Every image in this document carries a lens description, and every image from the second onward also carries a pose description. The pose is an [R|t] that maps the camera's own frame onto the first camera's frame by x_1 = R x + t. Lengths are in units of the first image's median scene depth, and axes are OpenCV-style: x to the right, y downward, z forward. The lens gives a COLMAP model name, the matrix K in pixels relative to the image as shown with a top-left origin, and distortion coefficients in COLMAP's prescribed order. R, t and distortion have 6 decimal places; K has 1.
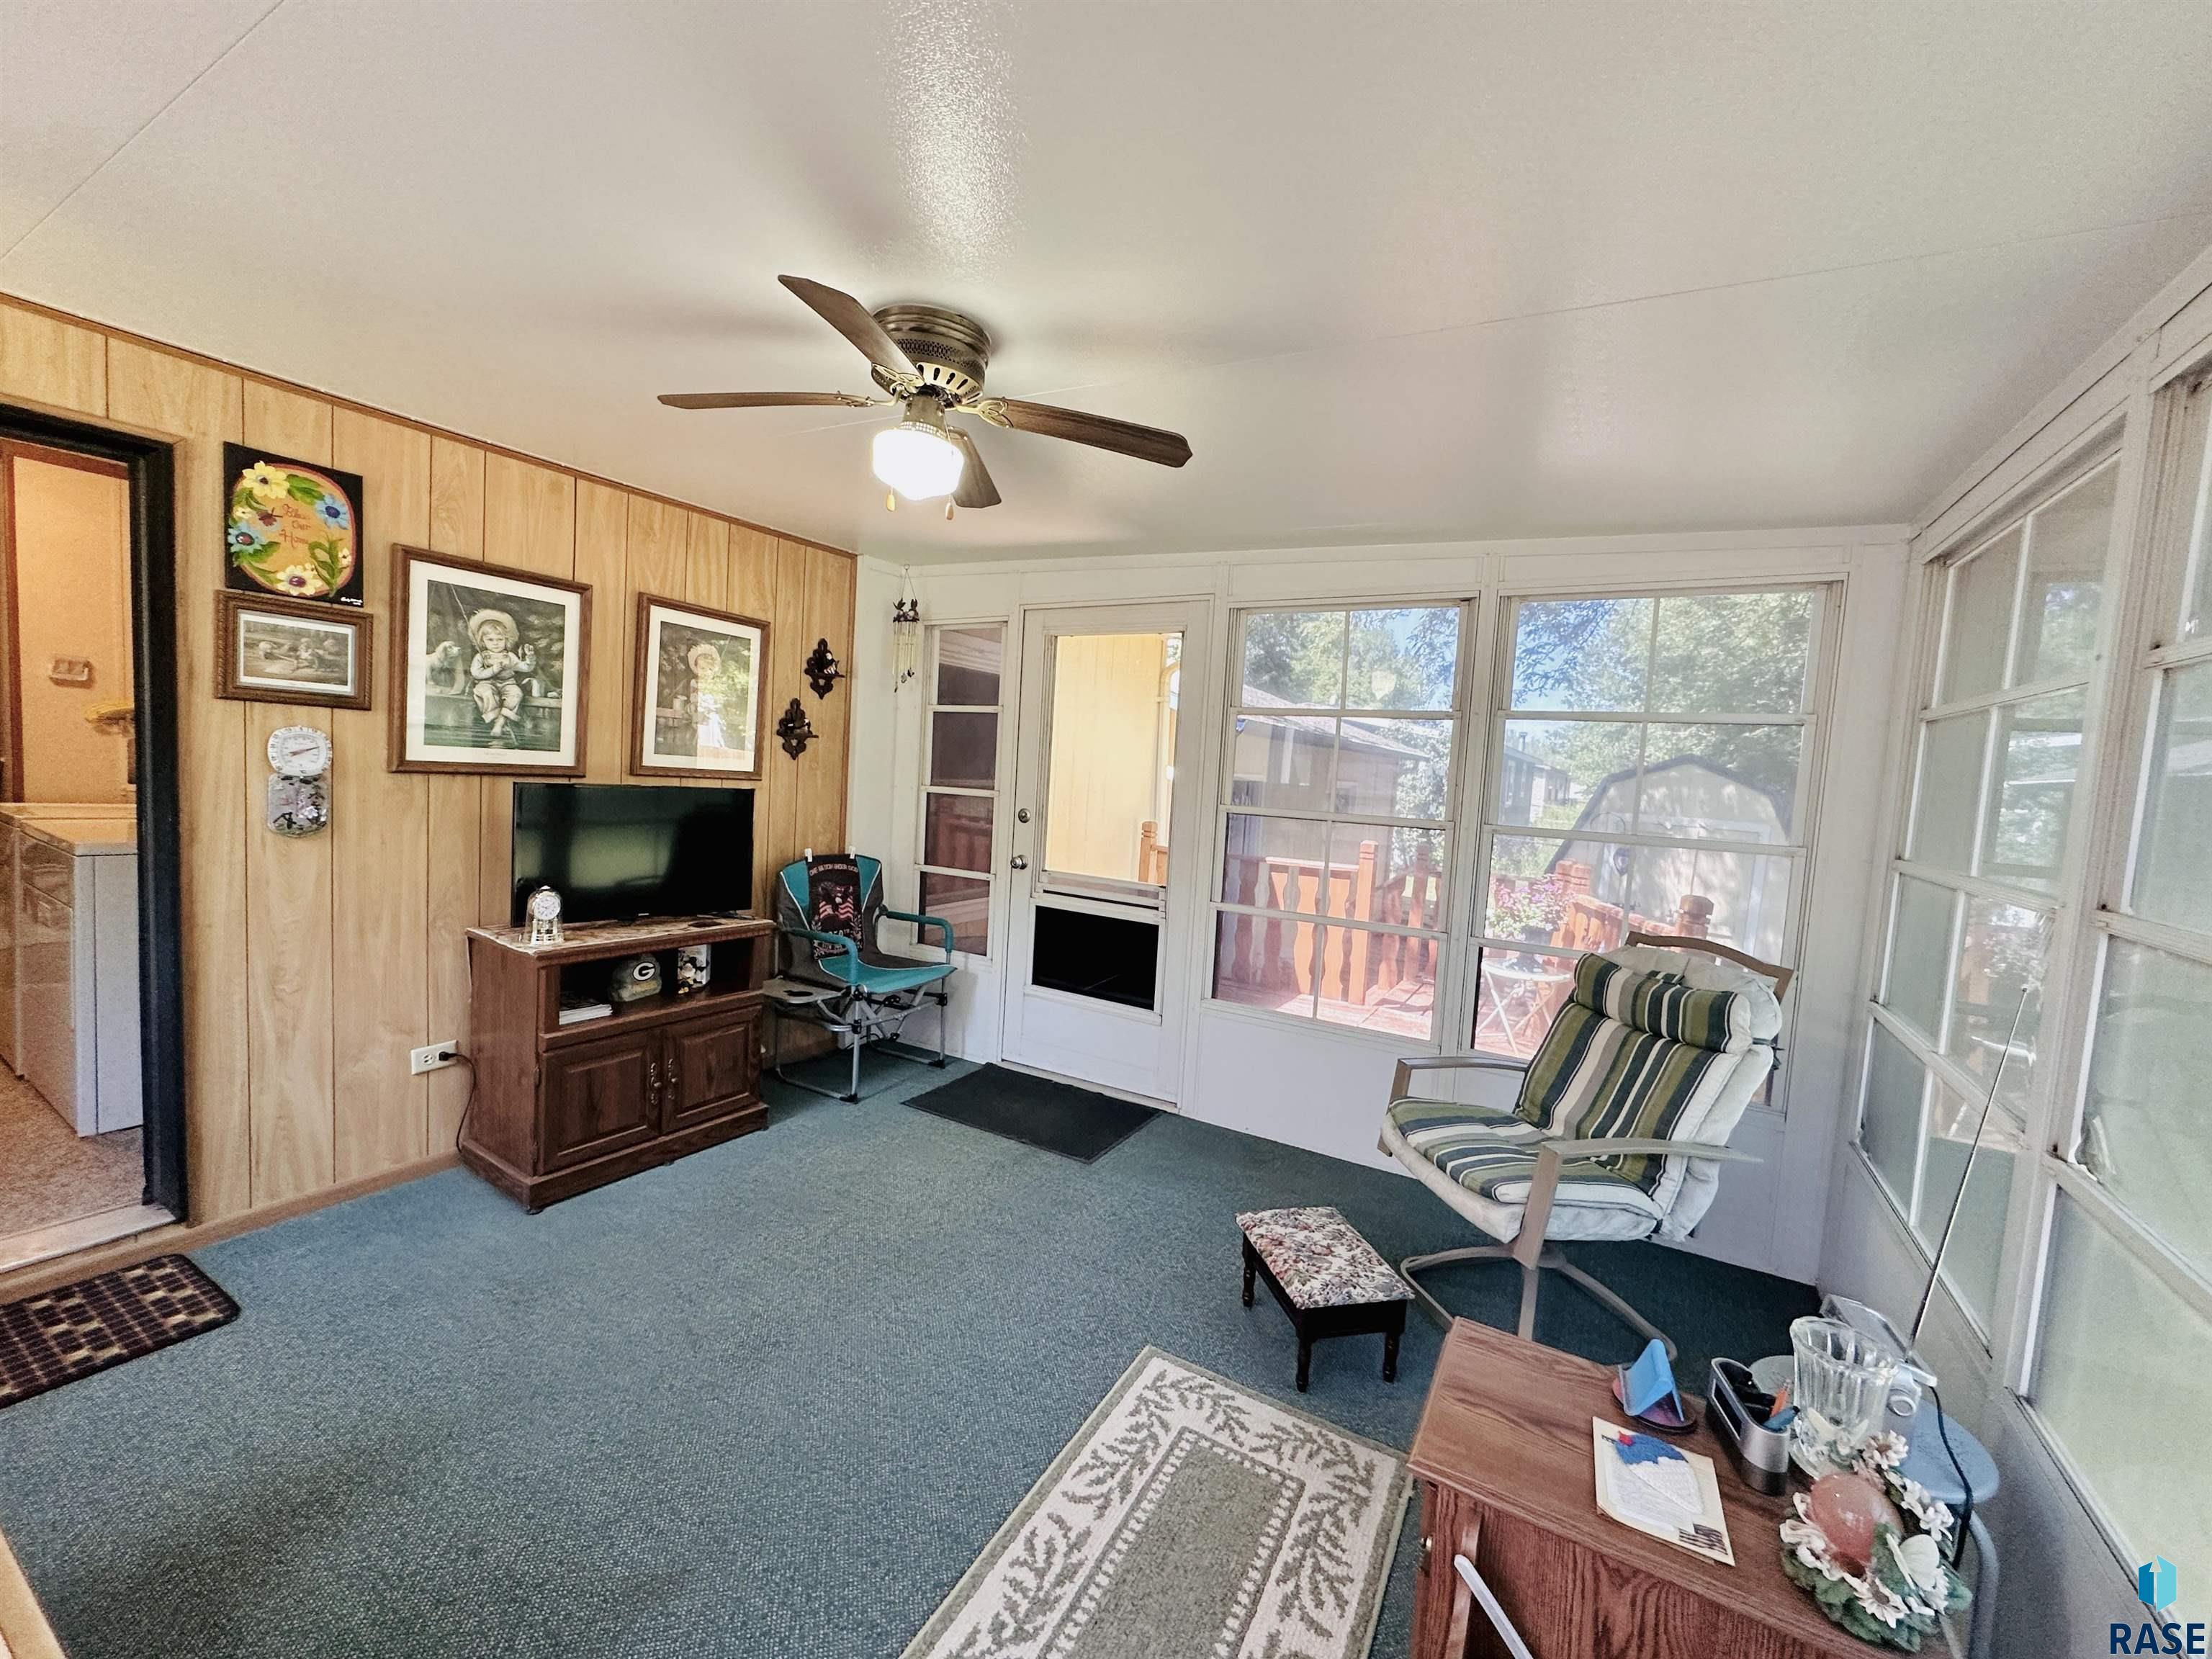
lens RADIAL K [[887.3, 0, 1106.0], [0, 887.3, 829.5], [0, 0, 1]] dist [-0.000695, 0.000320]
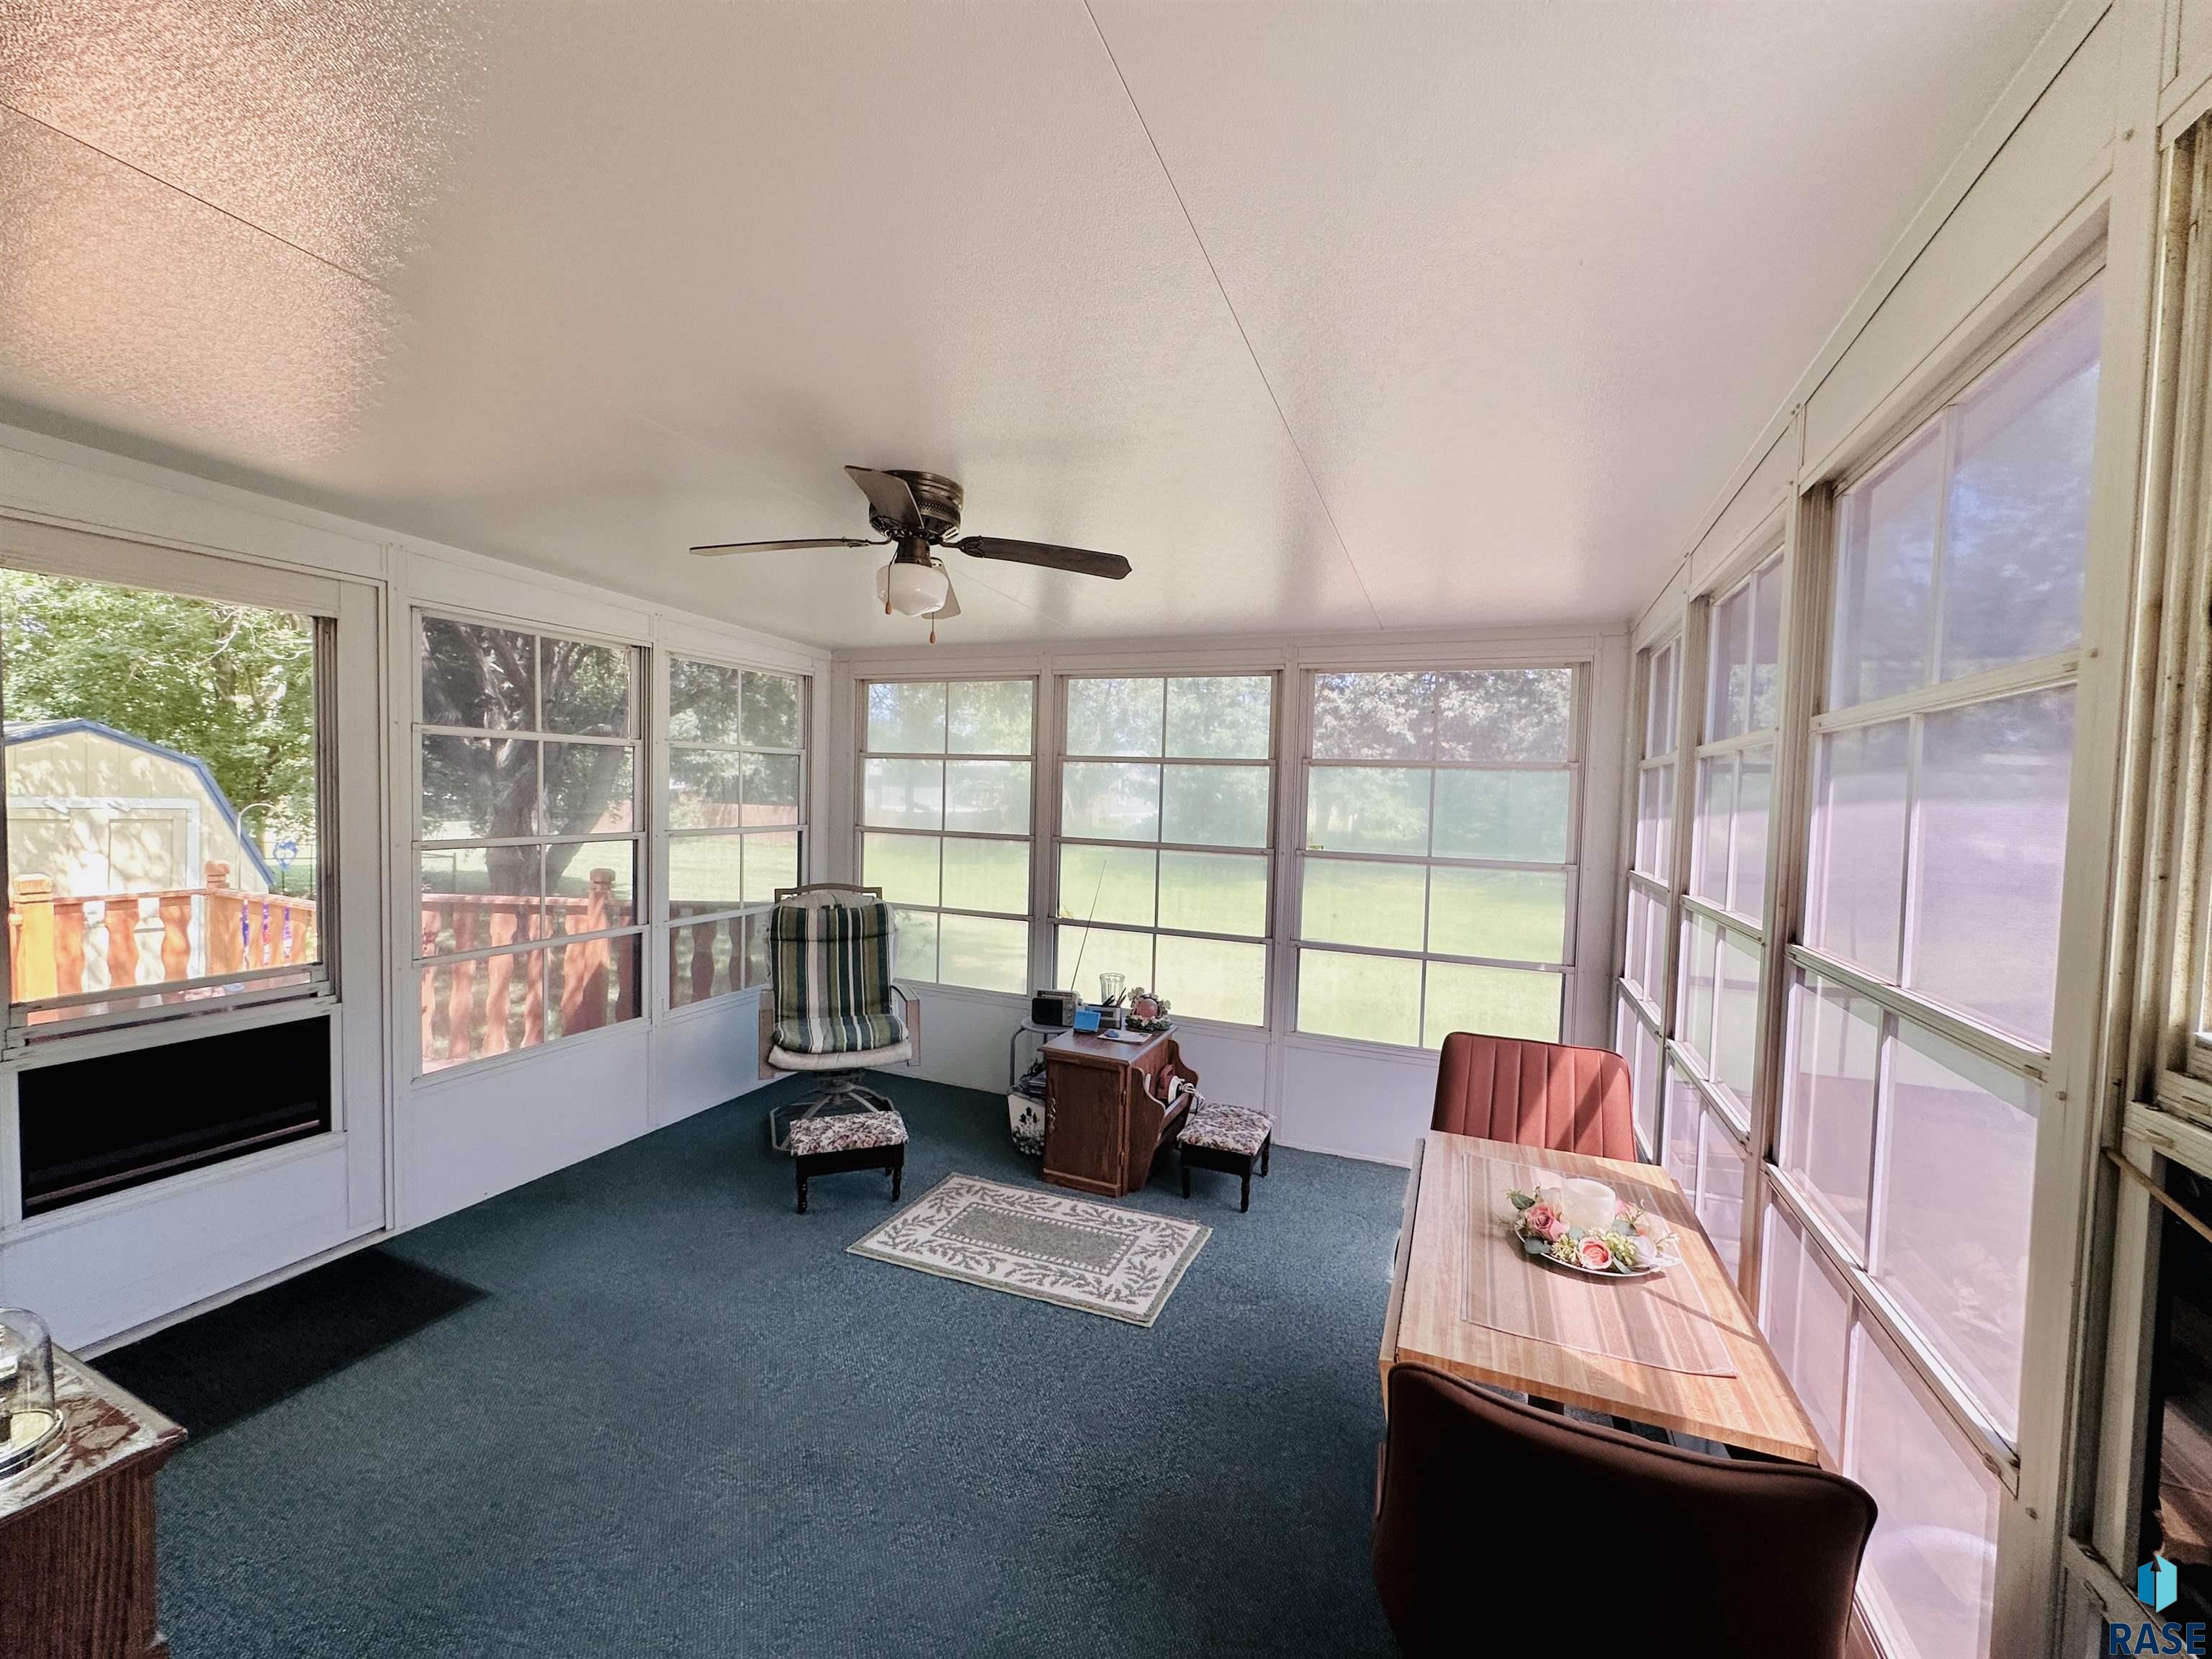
lens RADIAL K [[887.3, 0, 1106.0], [0, 887.3, 829.5], [0, 0, 1]] dist [-0.000695, 0.000320]
pose [[-0.130822, -0.108031, 0.985502, -1.309755], [0.040281, 0.992645, 0.114161, -0.185586], [-0.990587, 0.054632, -0.125508, 0.791509]]
